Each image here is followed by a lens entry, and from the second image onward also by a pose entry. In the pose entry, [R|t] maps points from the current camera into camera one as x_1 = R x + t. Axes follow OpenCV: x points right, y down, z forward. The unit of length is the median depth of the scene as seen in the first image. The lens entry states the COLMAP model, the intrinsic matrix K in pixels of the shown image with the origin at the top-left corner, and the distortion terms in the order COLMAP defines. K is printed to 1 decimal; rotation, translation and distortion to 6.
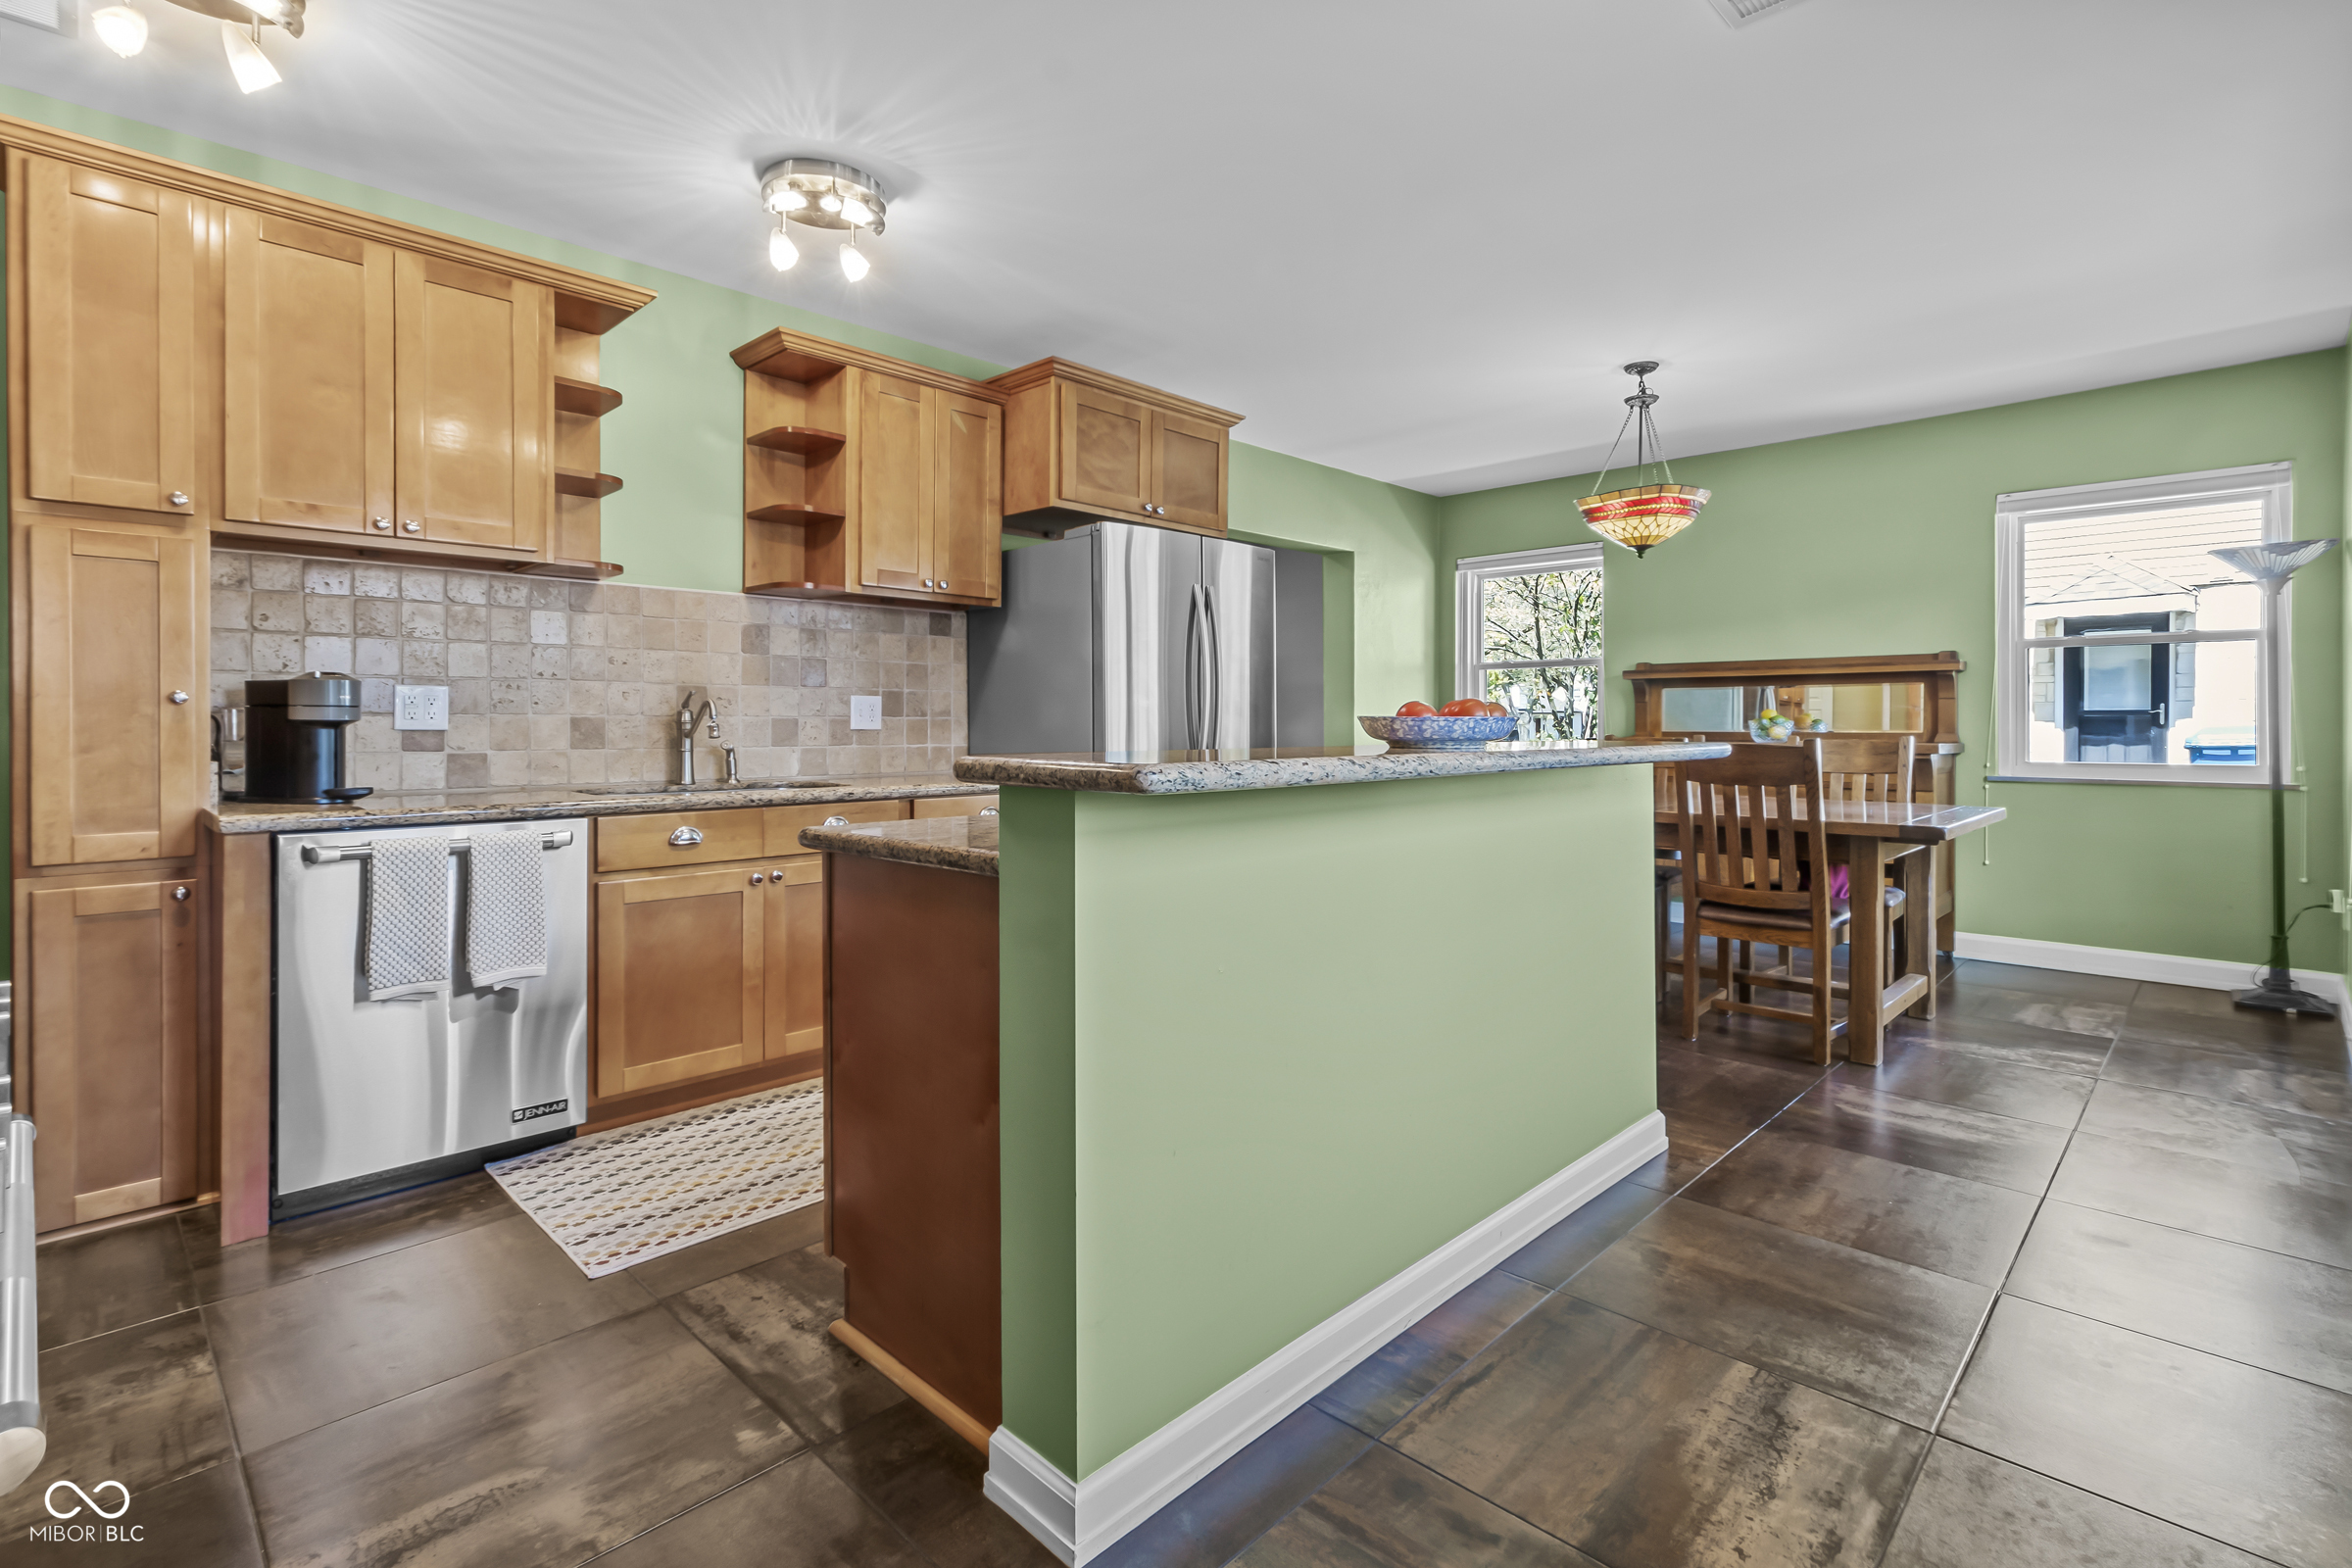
lens RADIAL K [[1102.0, 0, 1136.9], [0, 1102.0, 731.8], [0, 0, 1]] dist [0.008129, -0.000316]
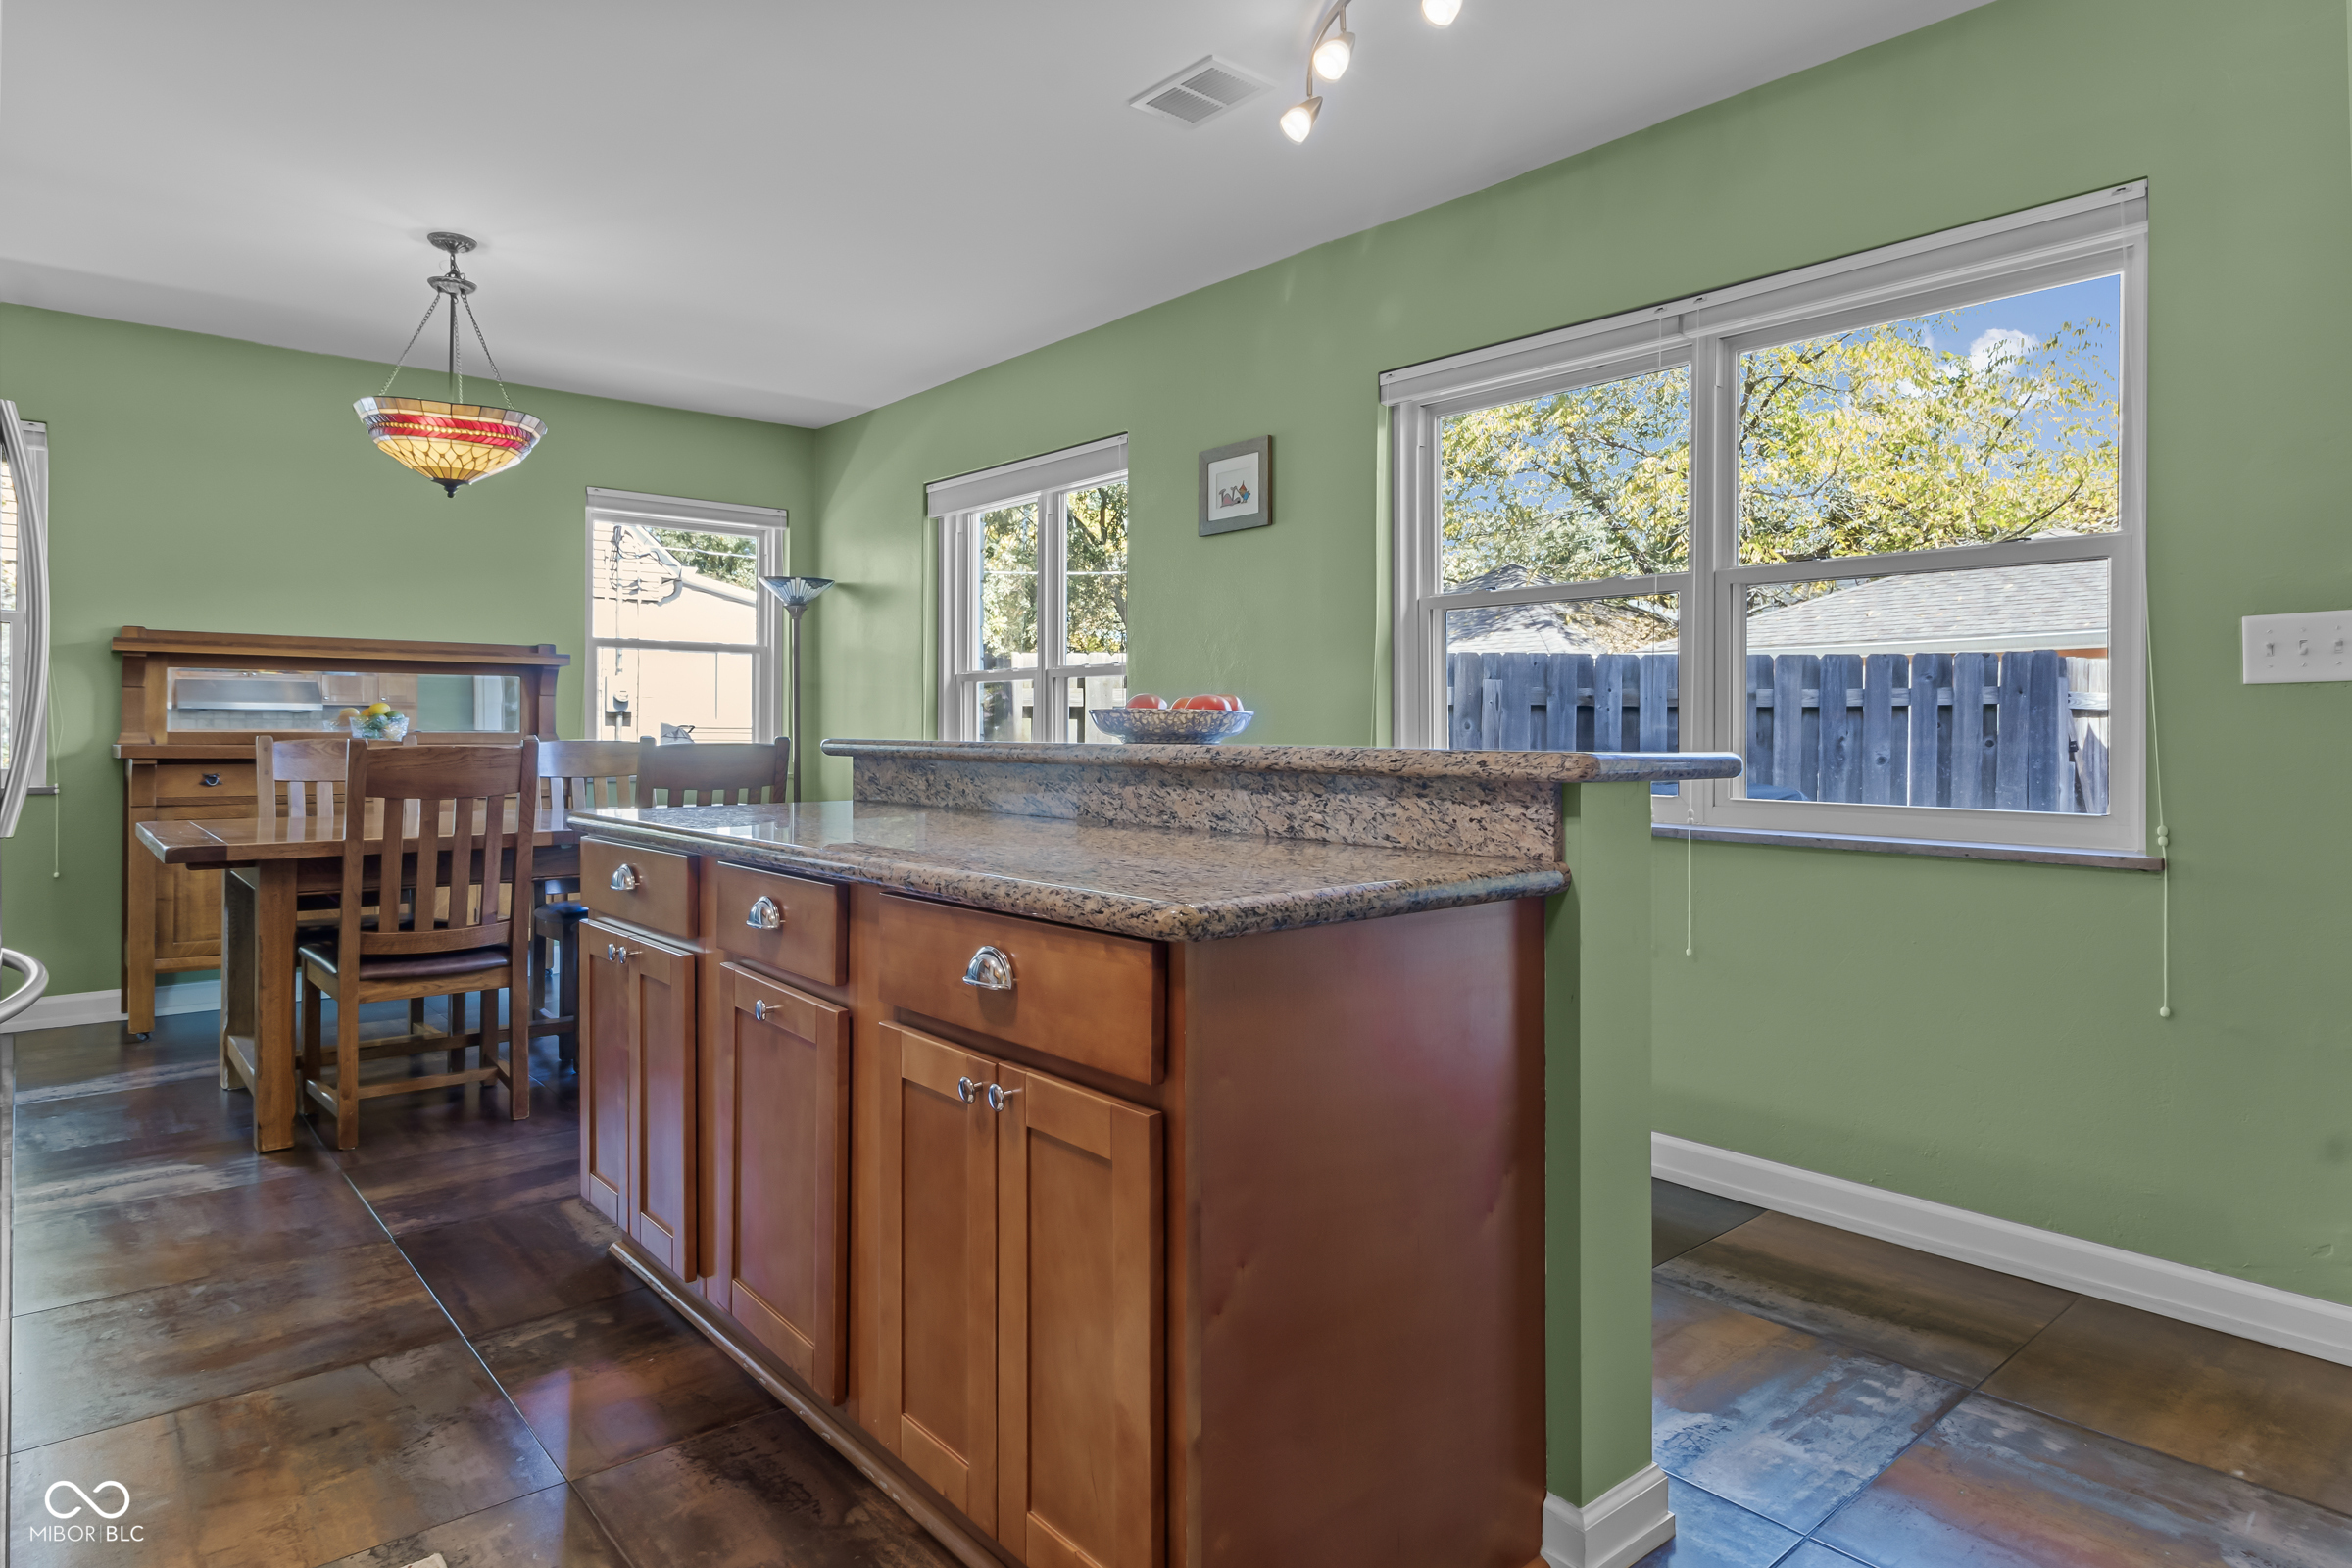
lens RADIAL K [[1375.3, 0, 1225.7], [0, 1375.3, 726.9], [0, 0, 1]] dist [-0.007822, 0.004126]
pose [[0.026235, 0.002926, 0.999652, -0.518925], [0.004076, 0.999987, -0.003034, 0.003140], [-0.999647, 0.004154, 0.026223, 0.518341]]
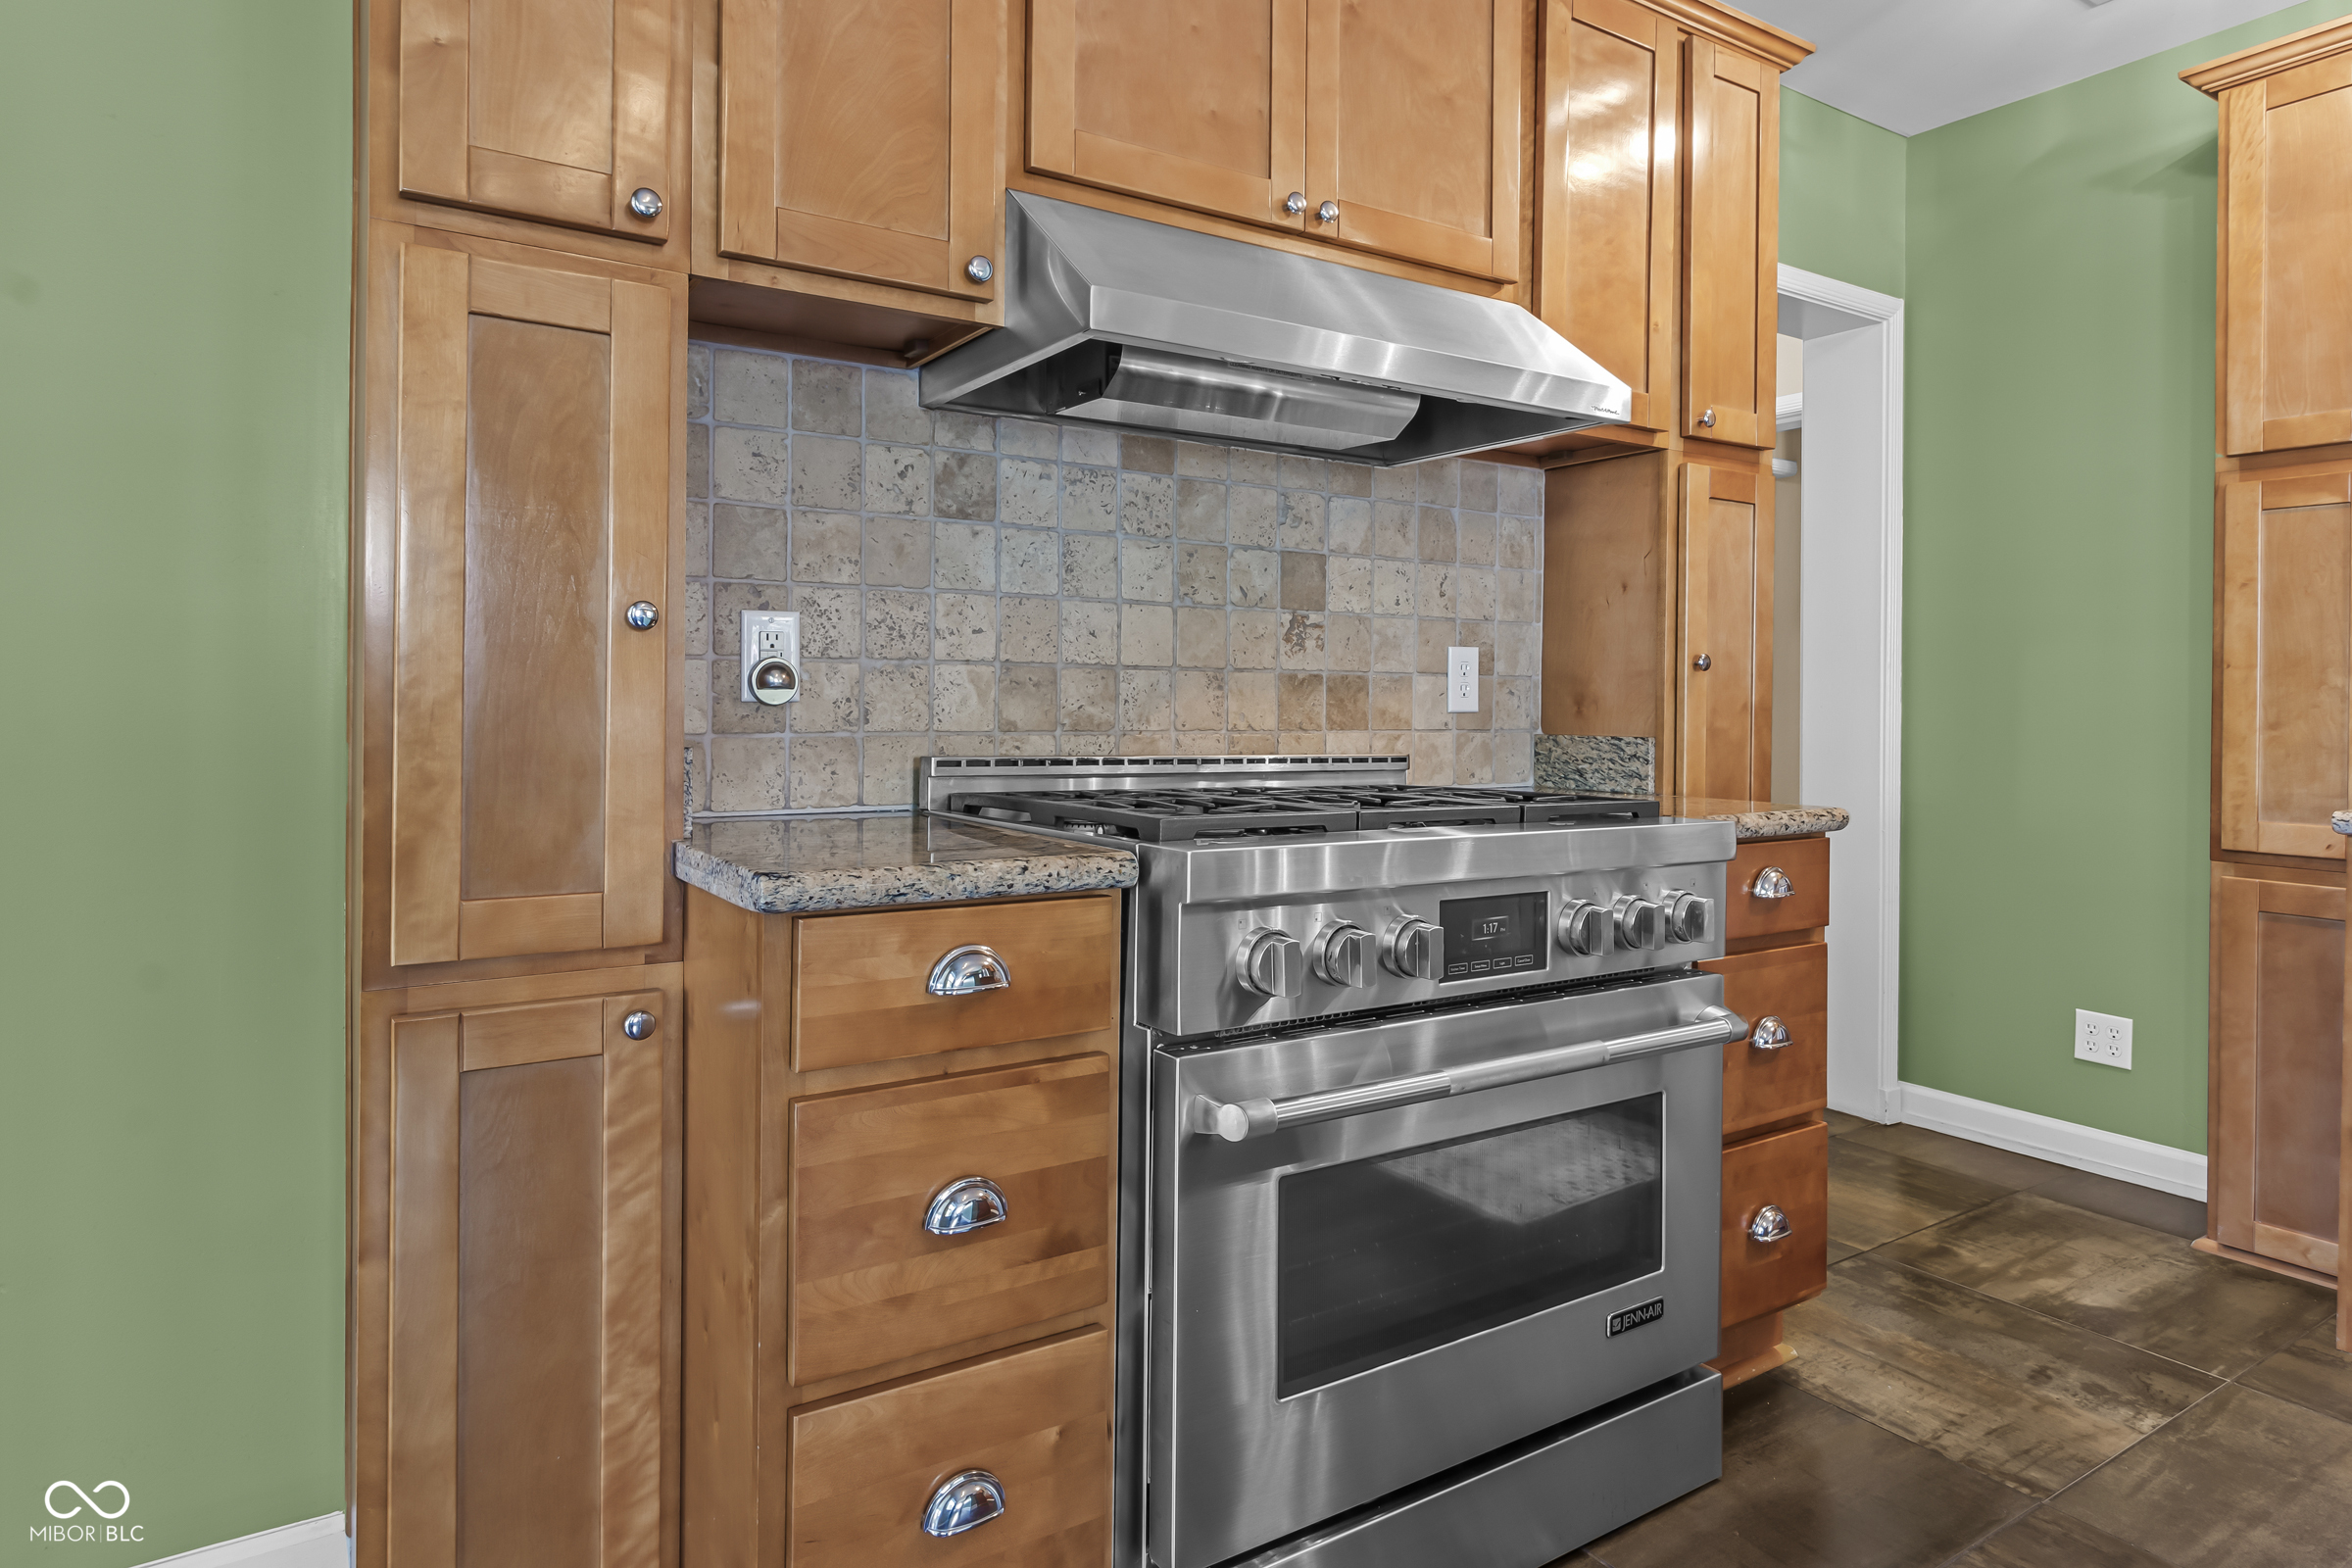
lens RADIAL K [[1375.3, 0, 1223.7], [0, 1375.3, 699.5], [0, 0, 1]] dist [-0.007822, 0.004126]
pose [[-0.173659, -0.000464, -0.984806, 0.181795], [-0.017828, 0.999837, 0.002673, 0.004375], [0.984644, 0.018022, -0.173639, 0.235655]]
